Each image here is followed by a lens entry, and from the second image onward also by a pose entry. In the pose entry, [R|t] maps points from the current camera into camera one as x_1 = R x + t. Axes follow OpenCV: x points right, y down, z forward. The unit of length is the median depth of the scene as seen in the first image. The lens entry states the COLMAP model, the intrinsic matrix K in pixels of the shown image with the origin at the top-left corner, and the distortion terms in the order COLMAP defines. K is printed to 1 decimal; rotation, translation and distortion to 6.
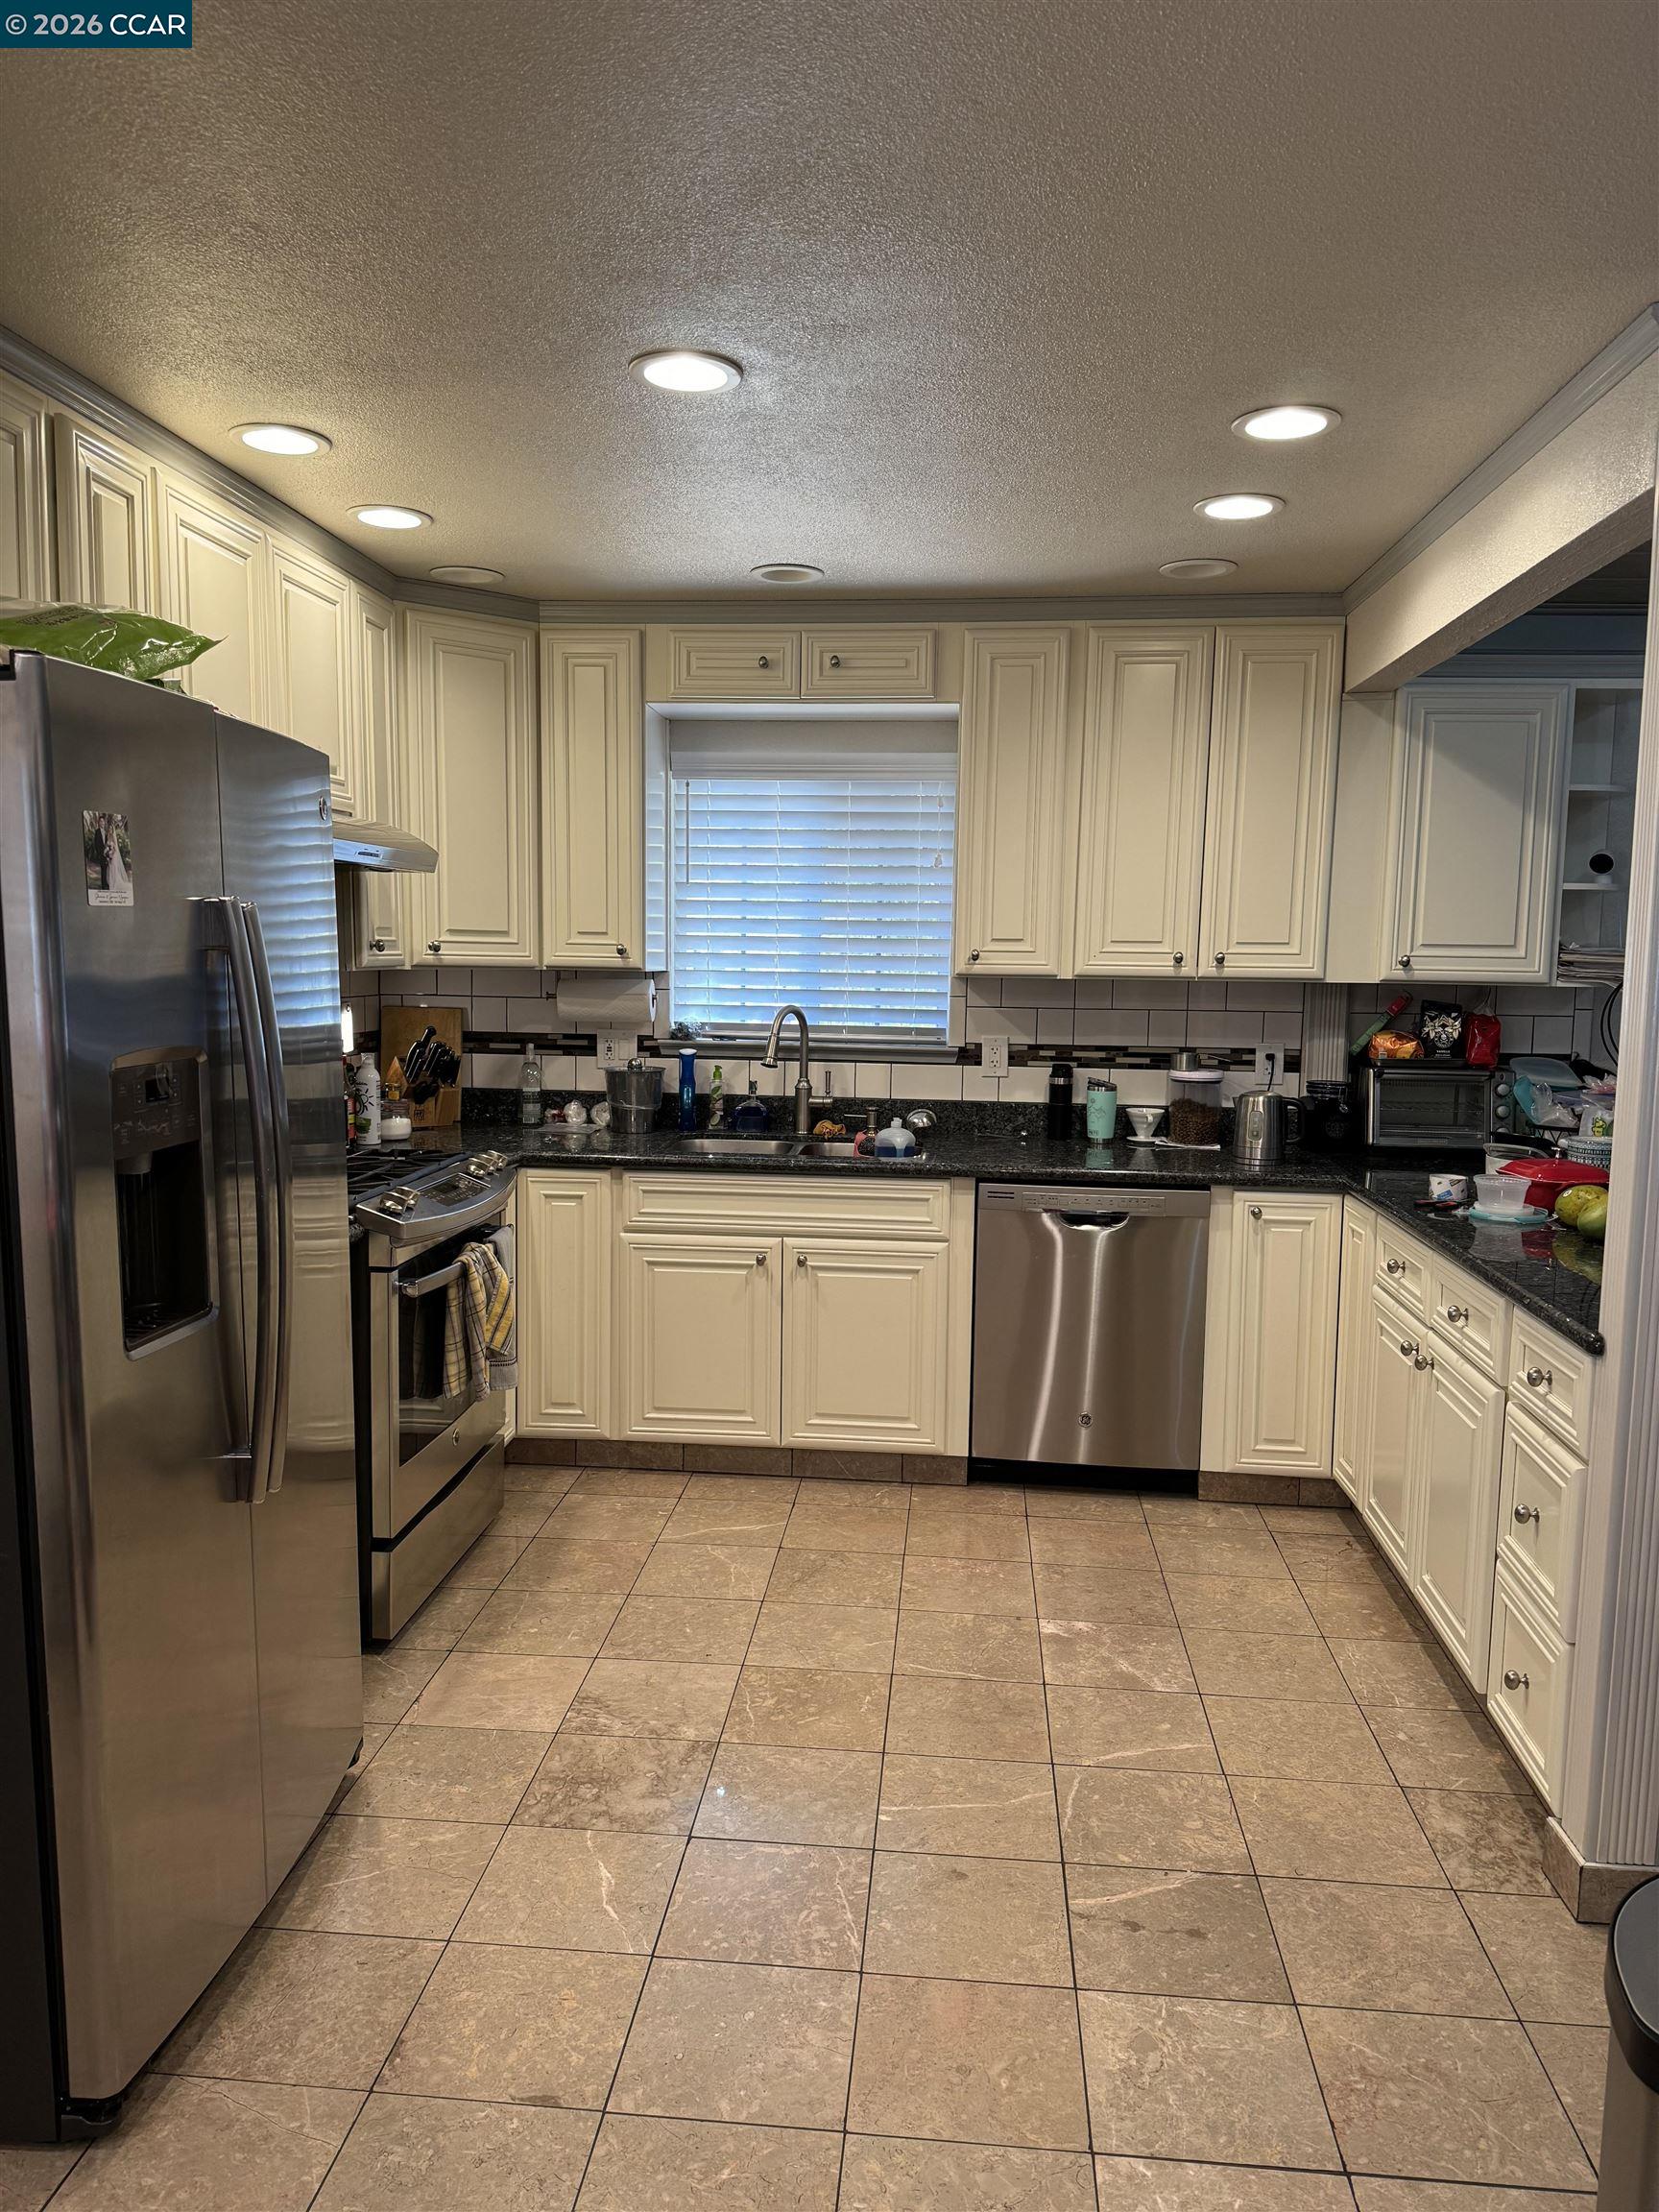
lens RADIAL K [[1546.7, 0, 841.3], [0, 1546.7, 1102.3], [0, 0, 1]] dist [0.020929, -0.027078]
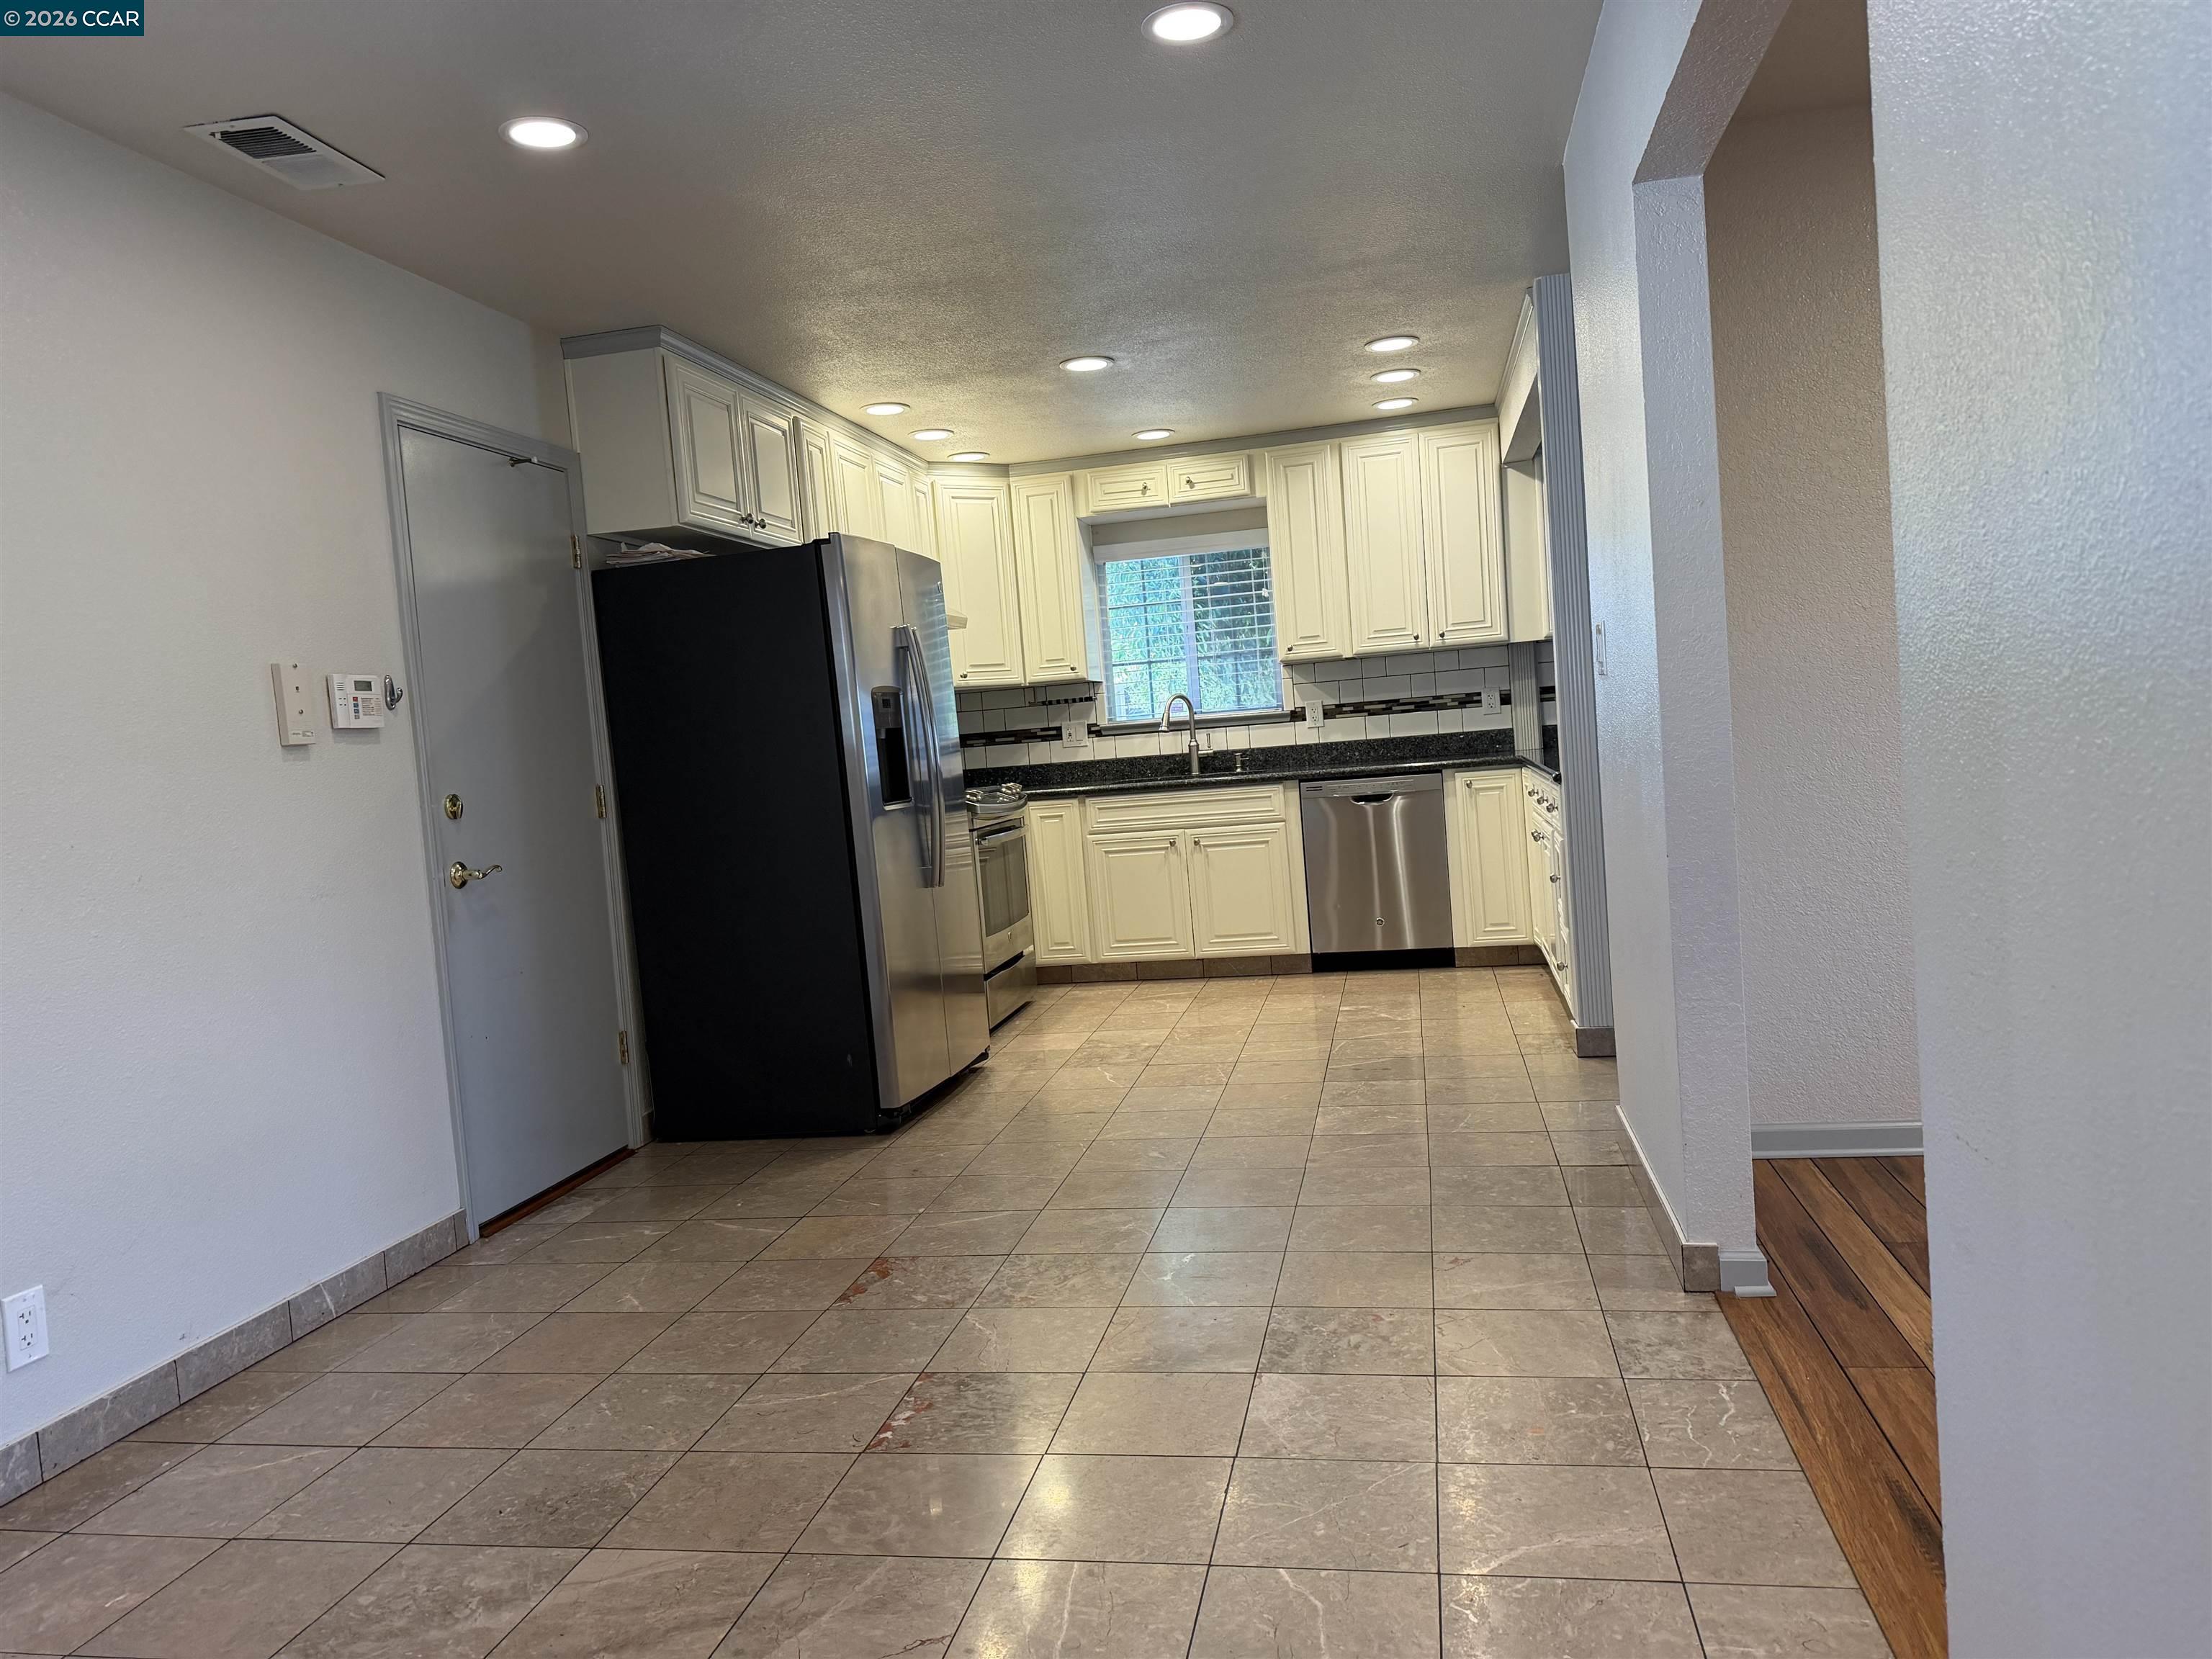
lens RADIAL K [[1557.4, 0, 1092.7], [0, 1557.4, 843.1], [0, 0, 1]] dist [0.012014, -0.017757]
pose [[0.988676, -0.085869, -0.123071, 0.084407], [0.082276, 0.996029, -0.034001, 0.187765], [0.125502, 0.023491, 0.991815, -0.814977]]
